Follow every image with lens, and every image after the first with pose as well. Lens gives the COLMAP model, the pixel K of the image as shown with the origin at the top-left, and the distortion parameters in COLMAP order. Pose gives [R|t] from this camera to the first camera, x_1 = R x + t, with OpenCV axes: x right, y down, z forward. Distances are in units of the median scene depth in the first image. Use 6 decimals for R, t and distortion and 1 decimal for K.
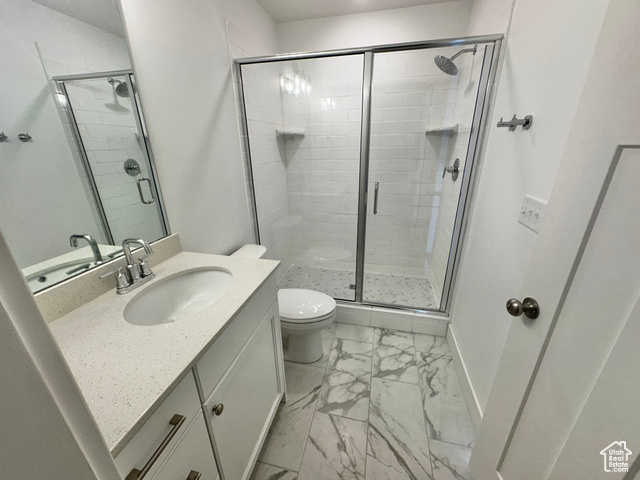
lens RADIAL K [[253.6, 0, 320.6], [0, 253.6, 240.2], [0, 0, 1]] dist [-0.003824, 0.000341]
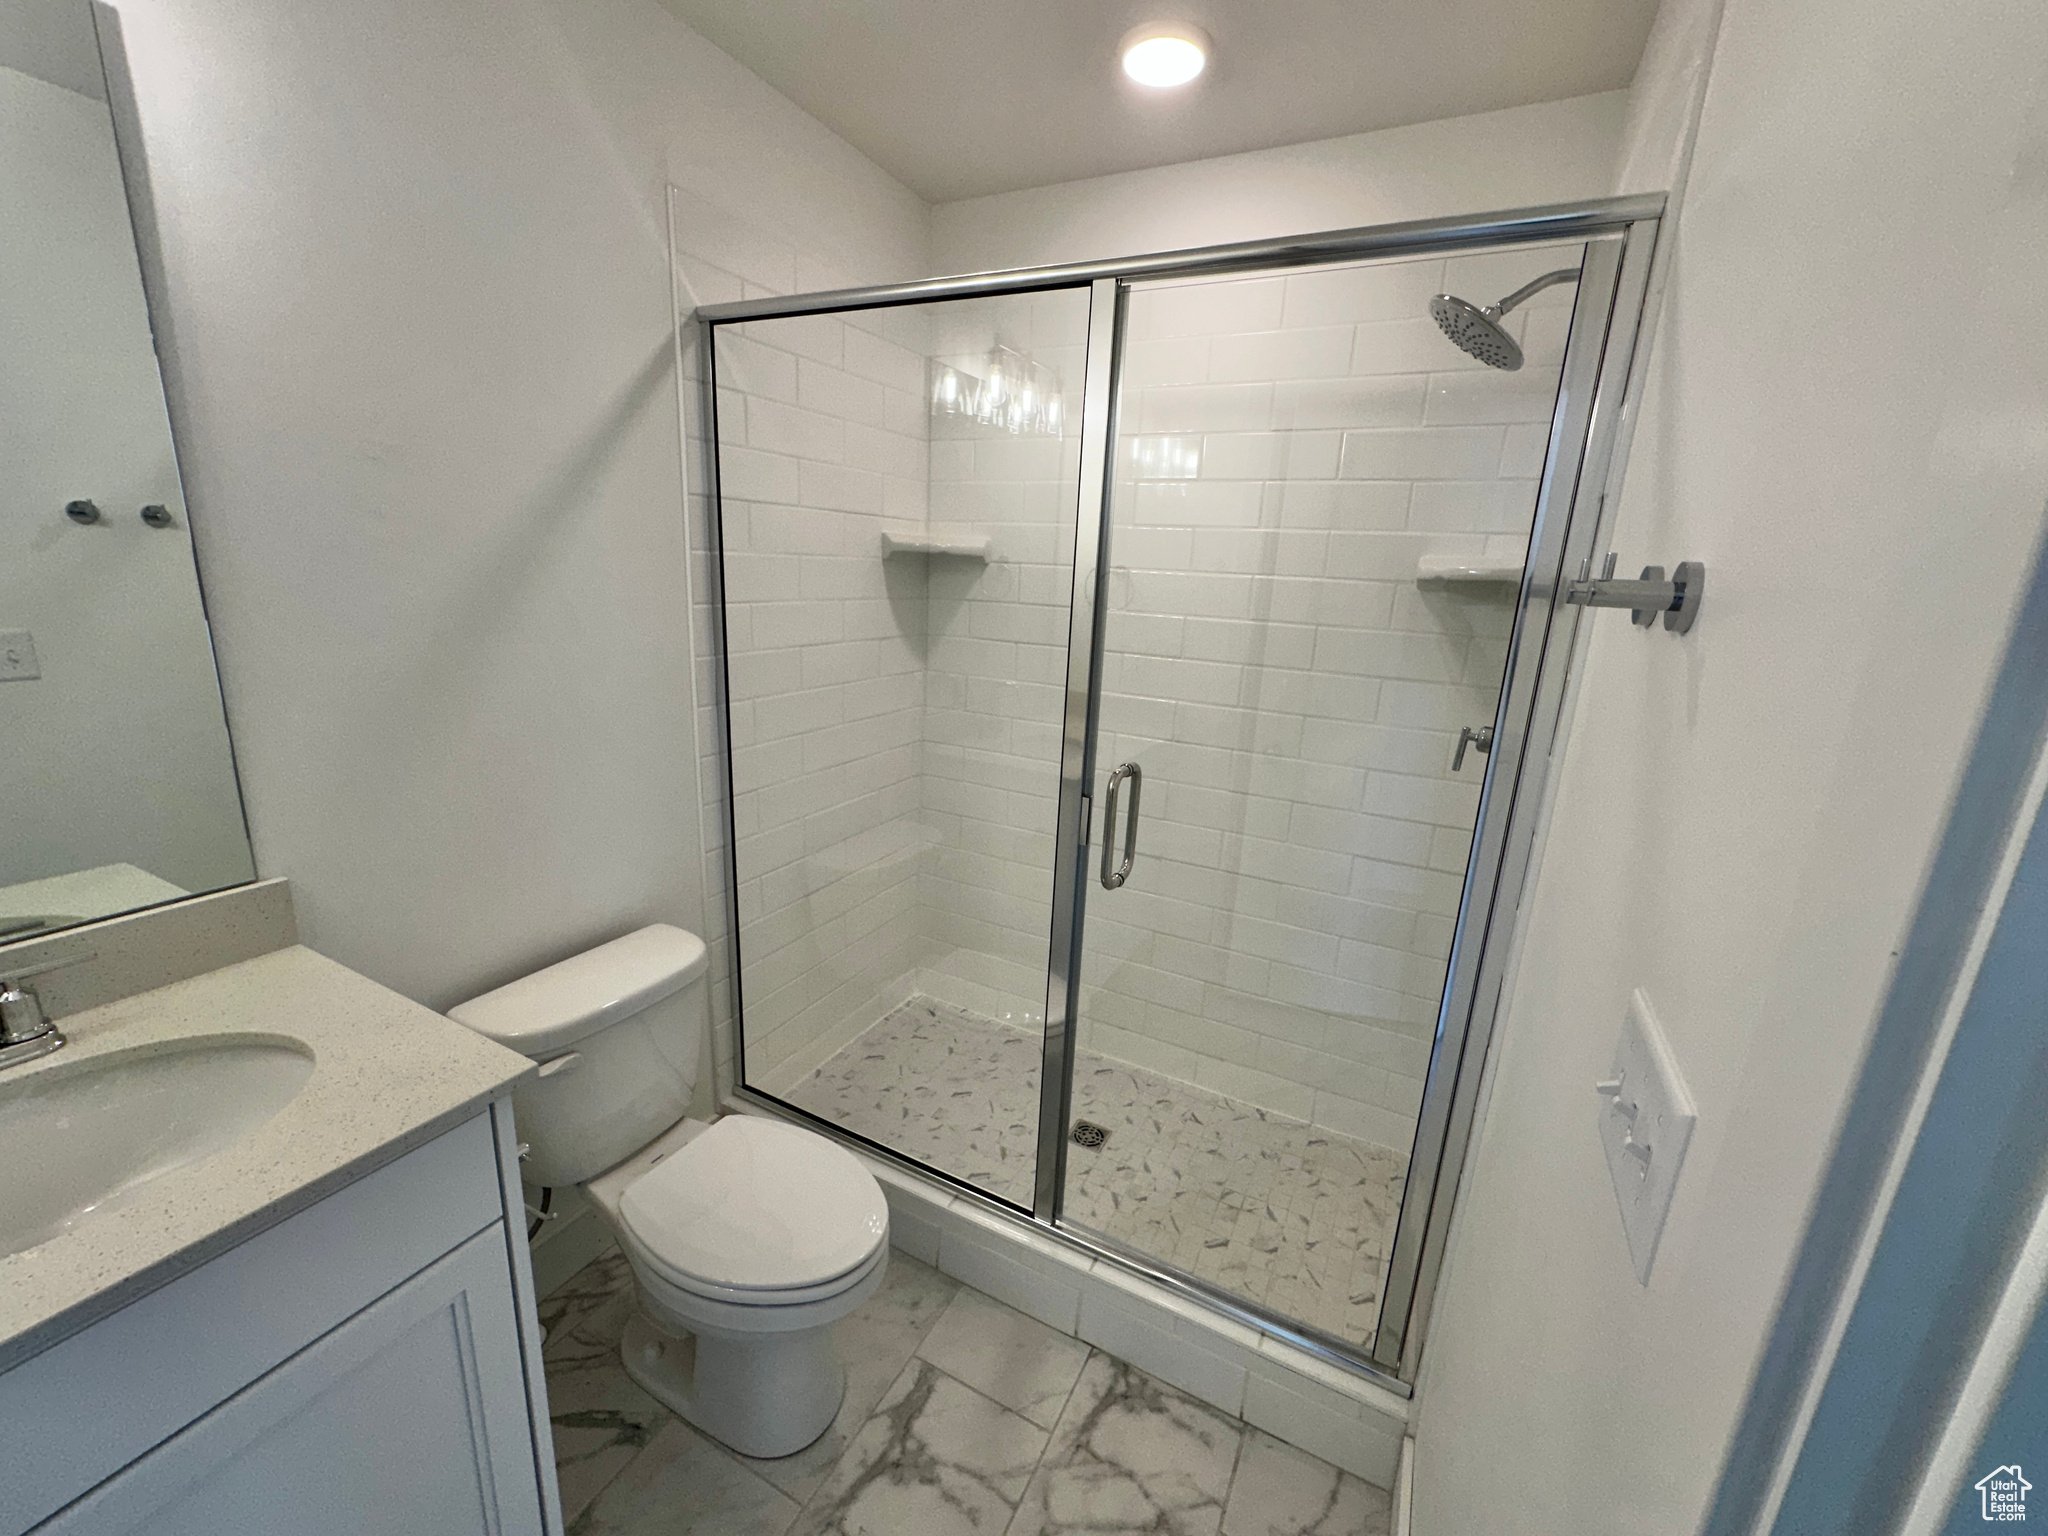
lens RADIAL K [[811.4, 0, 1025.8], [0, 811.4, 768.7], [0, 0, 1]] dist [-0.003824, 0.000341]
pose [[0.969654, 0.121158, -0.212347, 0.266320], [-0.146213, 0.983503, -0.106509, -0.112305], [0.195940, 0.134325, 0.971372, 0.184167]]
